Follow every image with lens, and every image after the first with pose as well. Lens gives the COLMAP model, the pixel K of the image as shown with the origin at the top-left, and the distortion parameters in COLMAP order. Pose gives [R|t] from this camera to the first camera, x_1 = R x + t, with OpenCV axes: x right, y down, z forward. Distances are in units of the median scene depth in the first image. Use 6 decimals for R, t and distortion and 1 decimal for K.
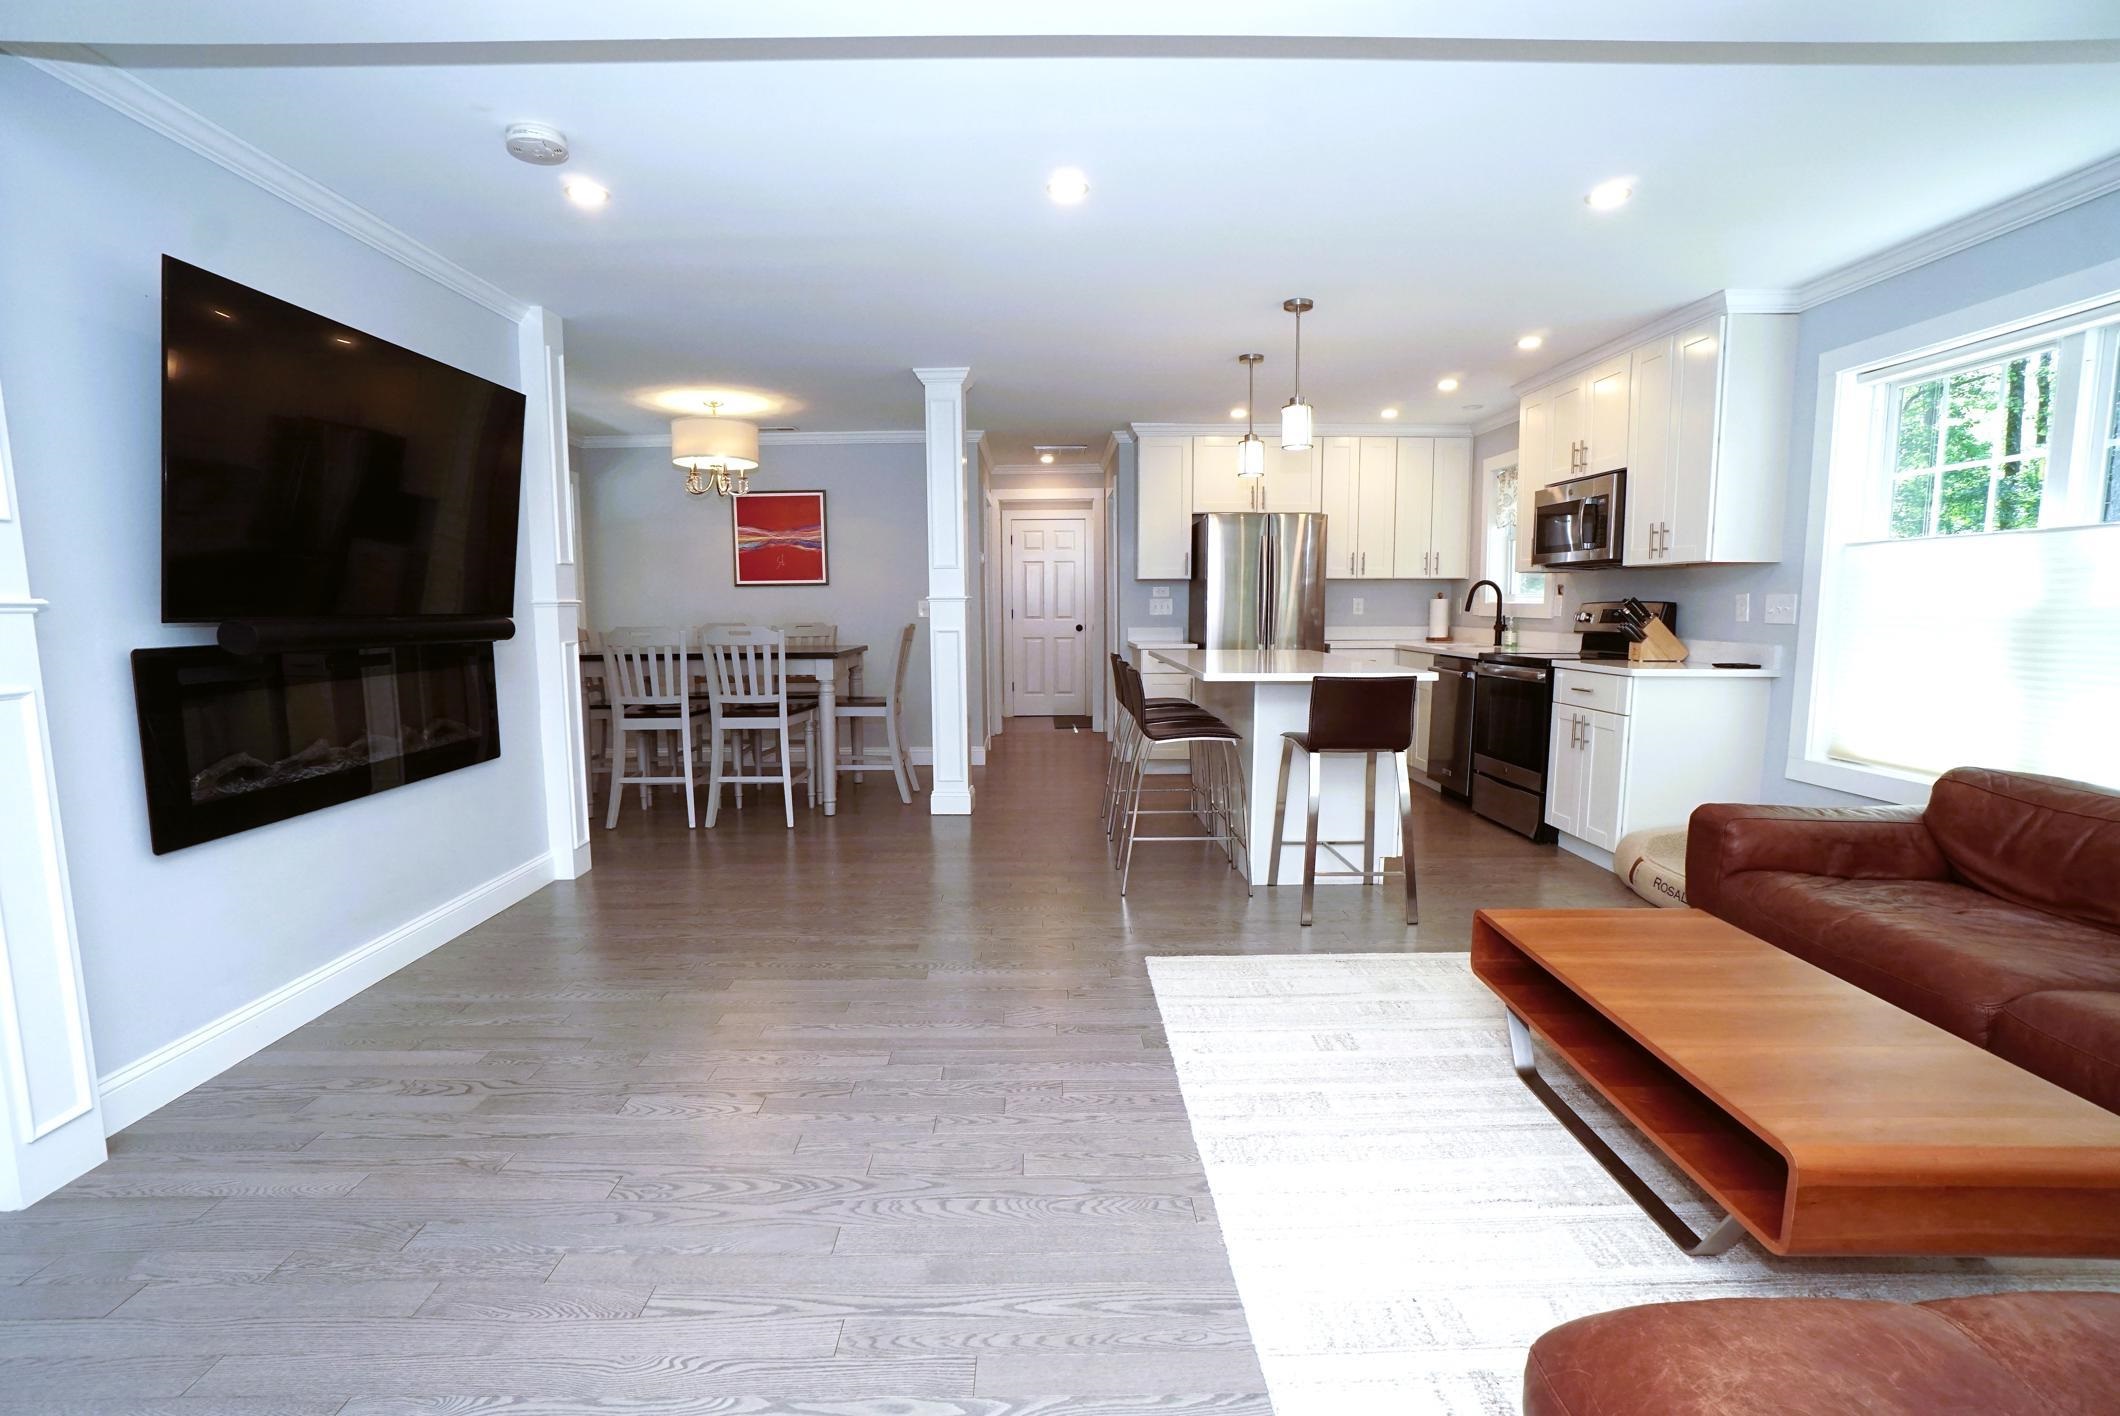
lens RADIAL K [[980.8, 0, 1050.9], [0, 980.8, 718.8], [0, 0, 1]] dist [-0.066827, 0.024614]
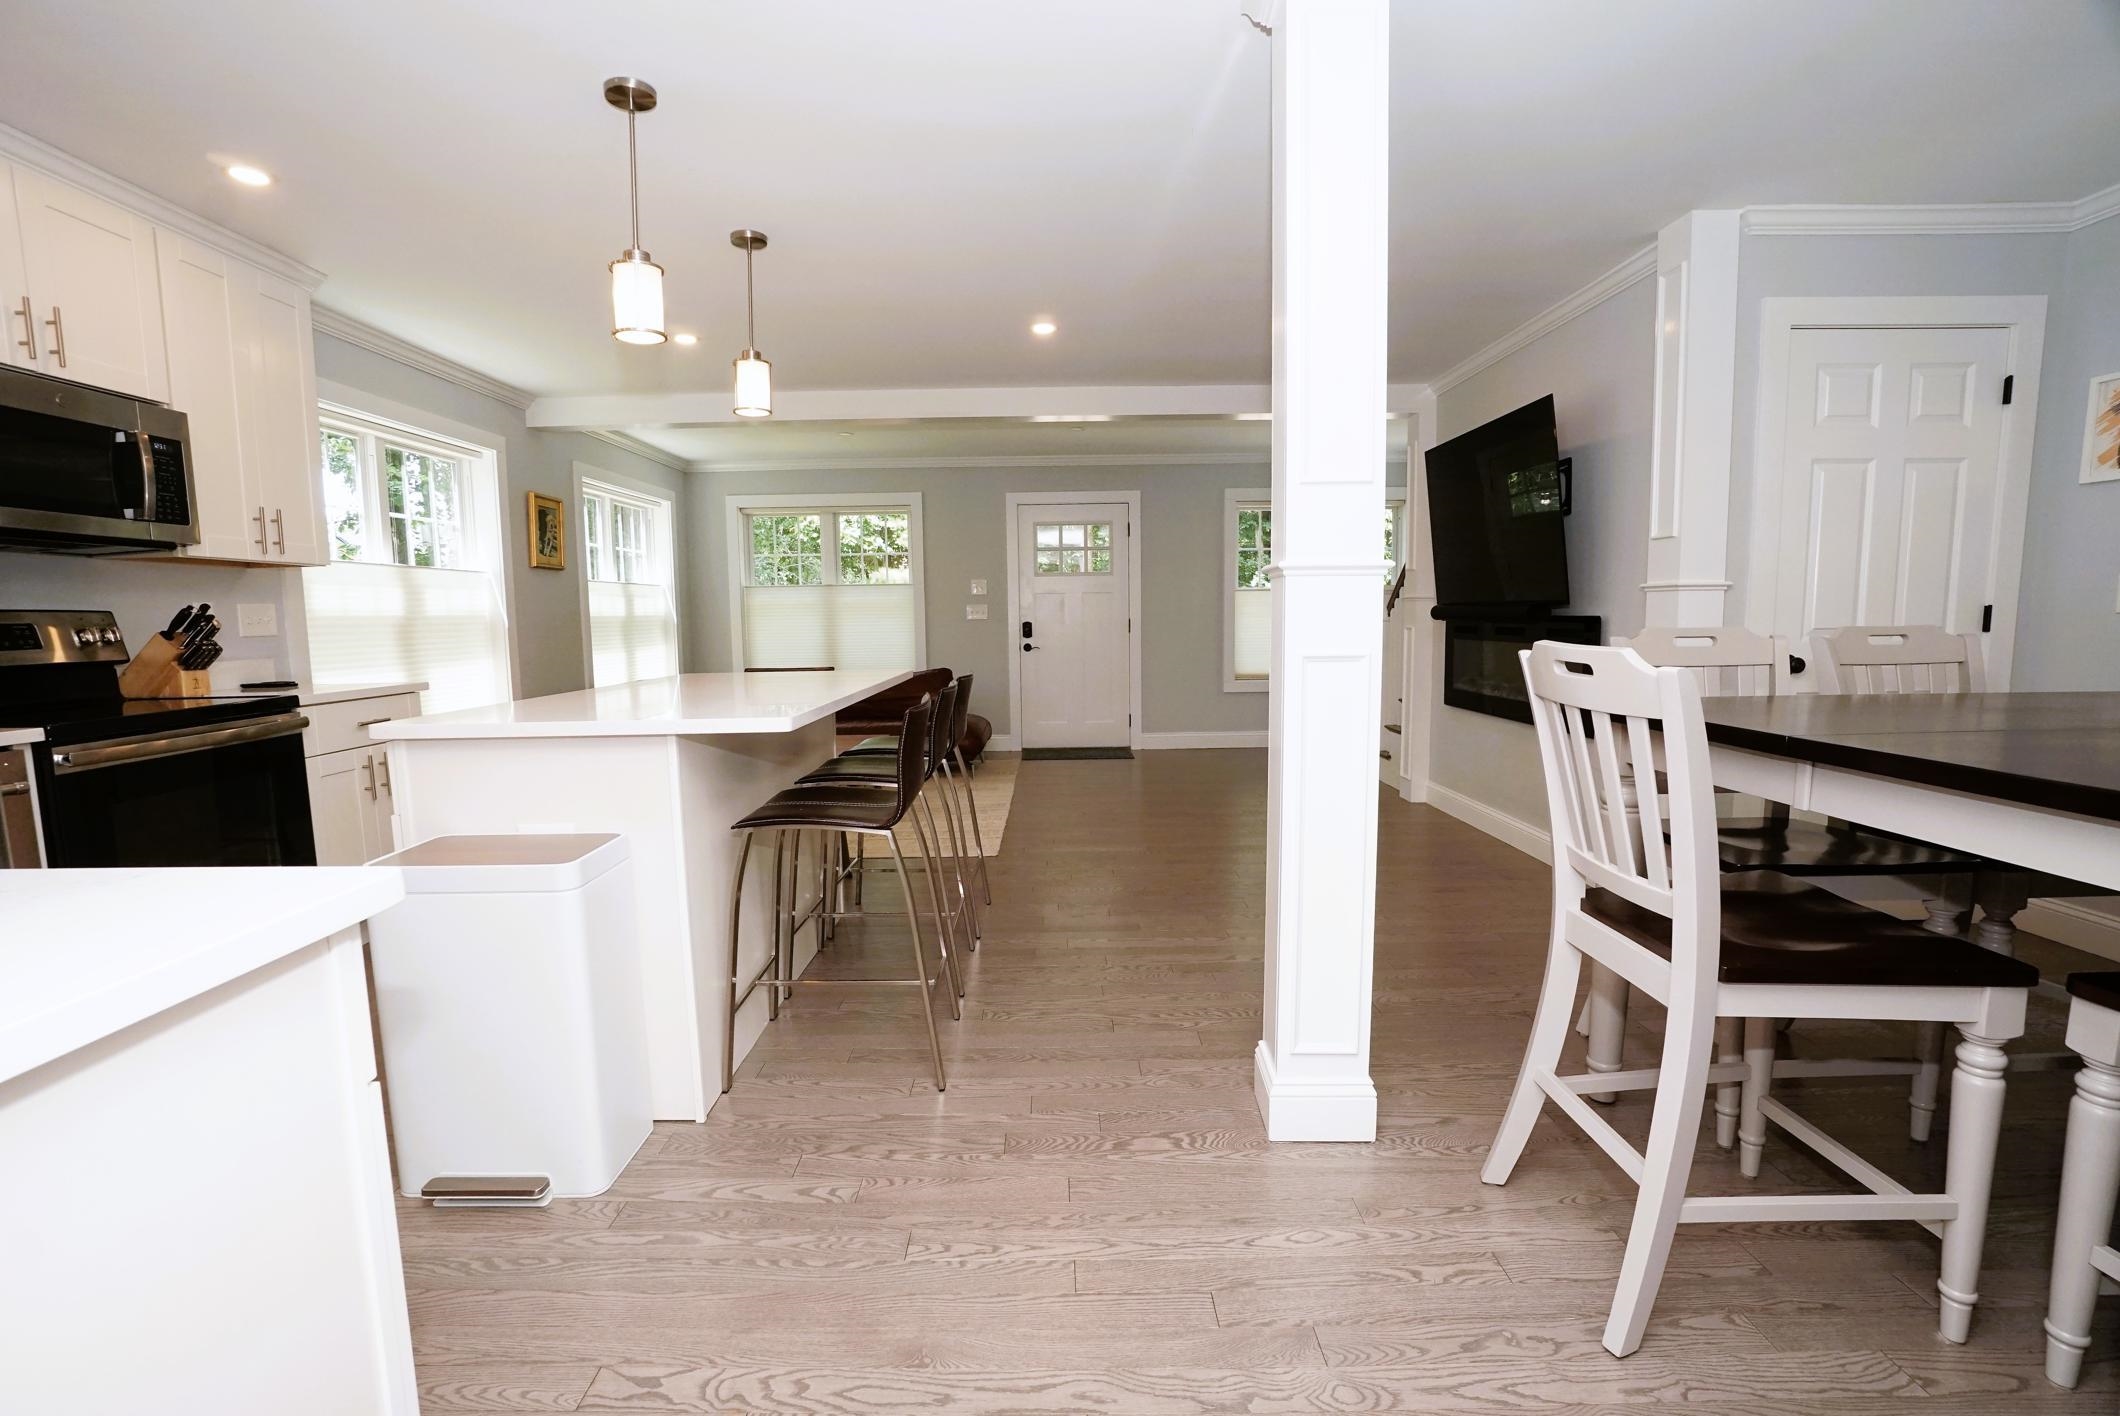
lens RADIAL K [[959.5, 0, 1048.4], [0, 959.5, 713.0], [0, 0, 1]] dist [-0.060834, 0.025463]
pose [[-0.999668, 0.015728, 0.020422, -0.007447], [0.019798, 0.975841, 0.217584, -0.180732], [-0.016507, 0.217916, -0.975828, 1.634638]]
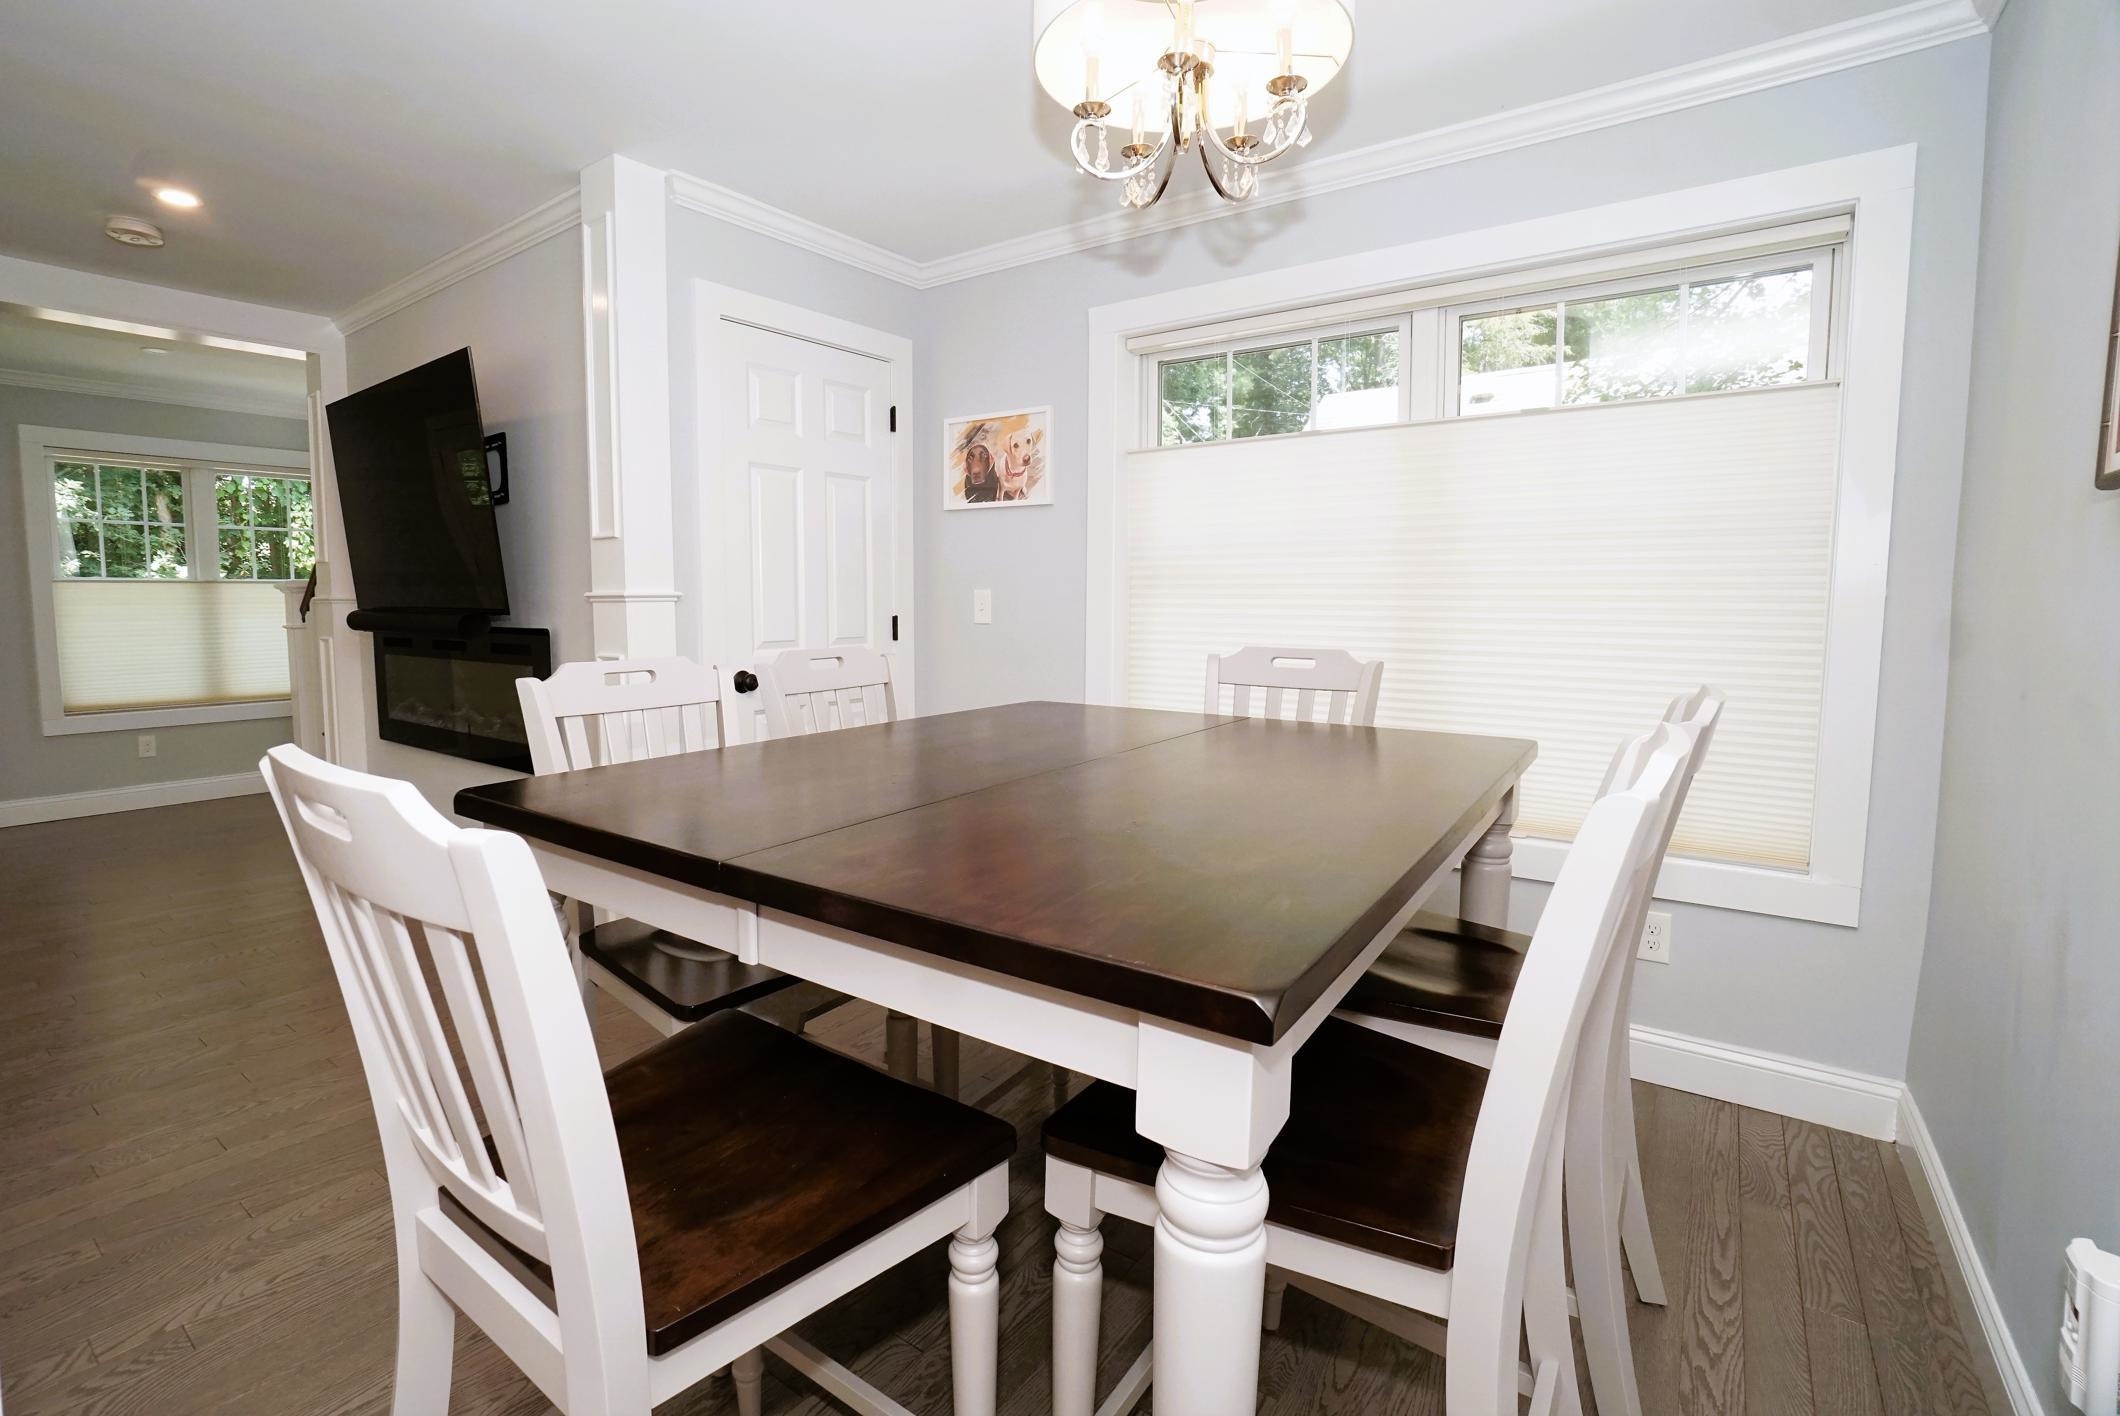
lens RADIAL K [[981.3, 0, 1037.6], [0, 981.3, 713.1], [0, 0, 1]] dist [-0.072976, 0.025334]
pose [[-0.598320, 0.095745, -0.795517, -0.118838], [-0.092504, 0.977942, 0.187274, -0.177783], [0.795900, 0.185638, -0.576265, 1.504862]]
